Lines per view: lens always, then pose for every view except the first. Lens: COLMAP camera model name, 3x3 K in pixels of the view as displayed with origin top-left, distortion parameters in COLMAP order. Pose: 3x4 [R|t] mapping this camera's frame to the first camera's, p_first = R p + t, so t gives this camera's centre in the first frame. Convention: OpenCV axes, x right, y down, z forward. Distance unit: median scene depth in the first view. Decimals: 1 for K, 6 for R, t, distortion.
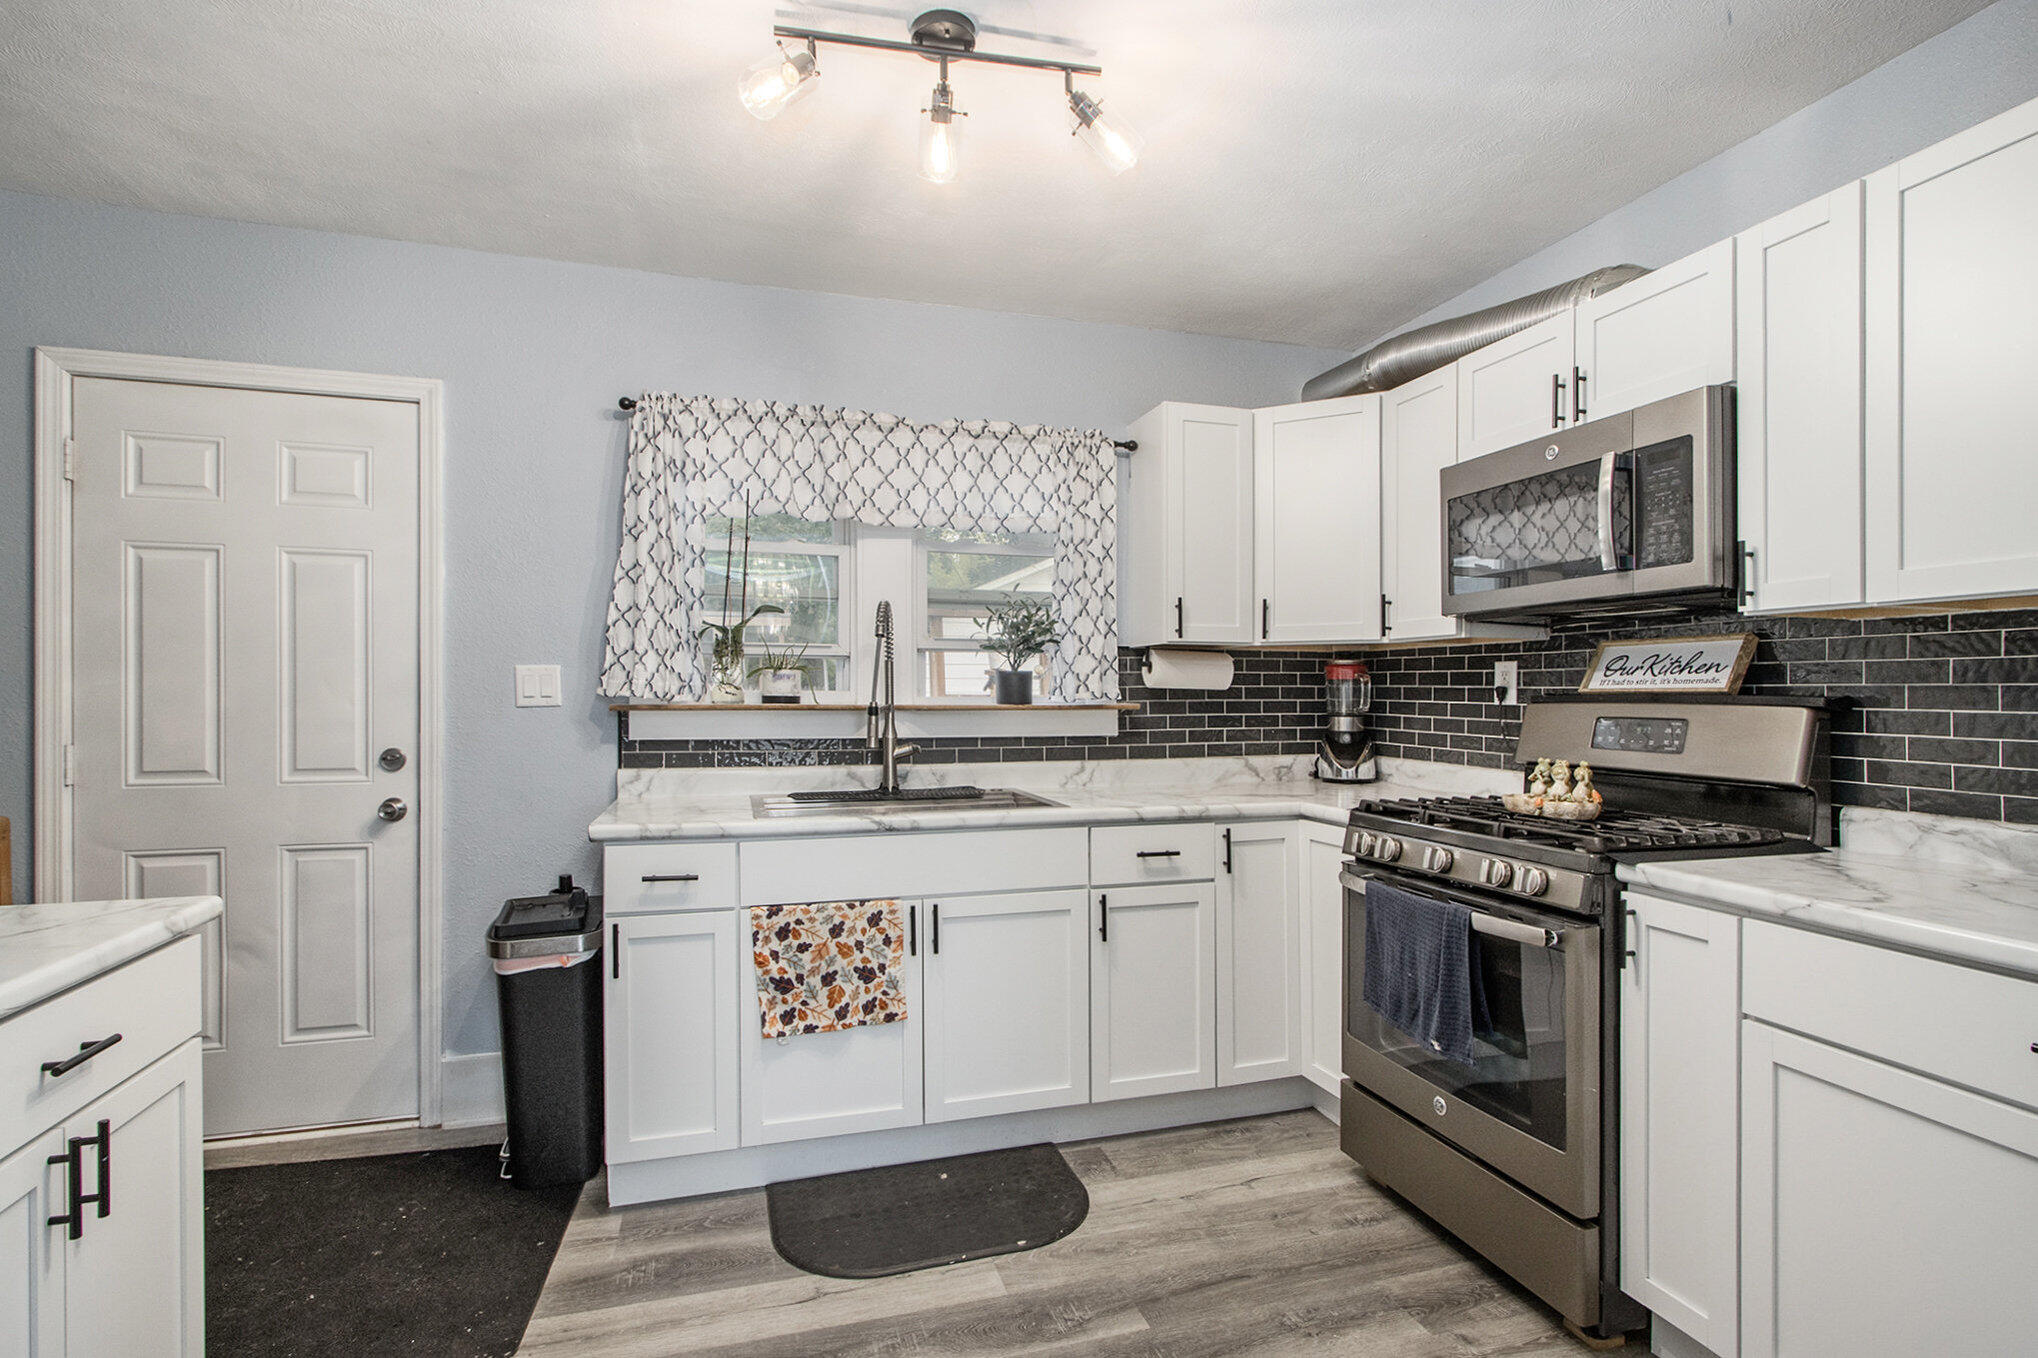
lens RADIAL K [[965.0, 0, 1016.9], [0, 965.0, 680.0], [0, 0, 1]] dist [-0.003252, -0.000917]
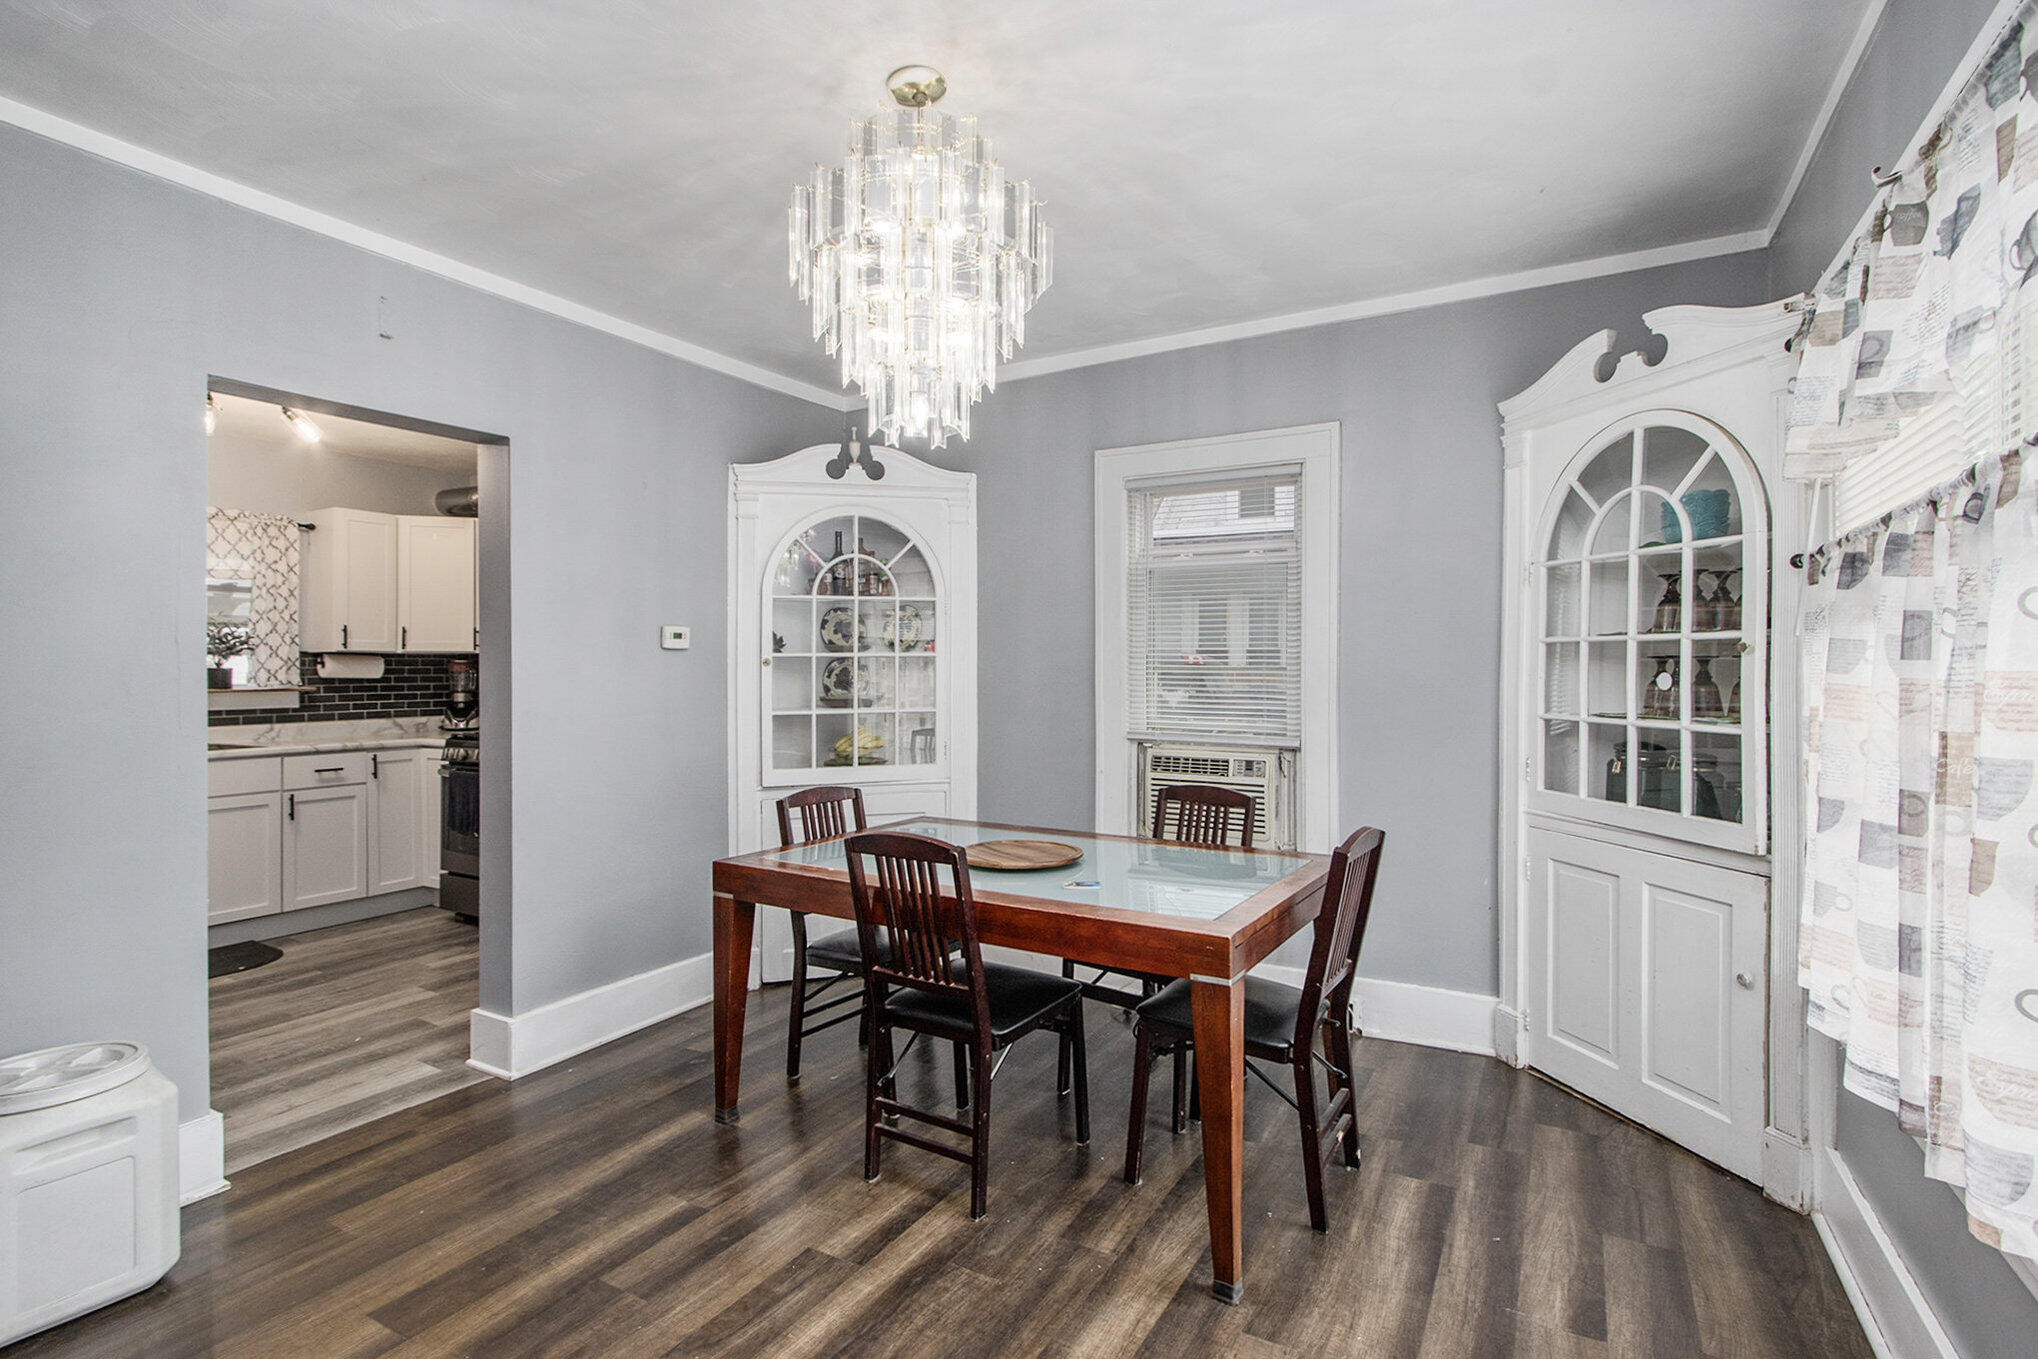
lens RADIAL K [[965.0, 0, 1016.2], [0, 965.0, 658.1], [0, 0, 1]] dist [-0.003252, -0.000917]
pose [[0.722769, 0.005923, 0.691064, -0.143432], [-0.005428, 0.999981, -0.002893, -0.026592], [-0.691068, -0.001660, 0.722788, -1.001321]]
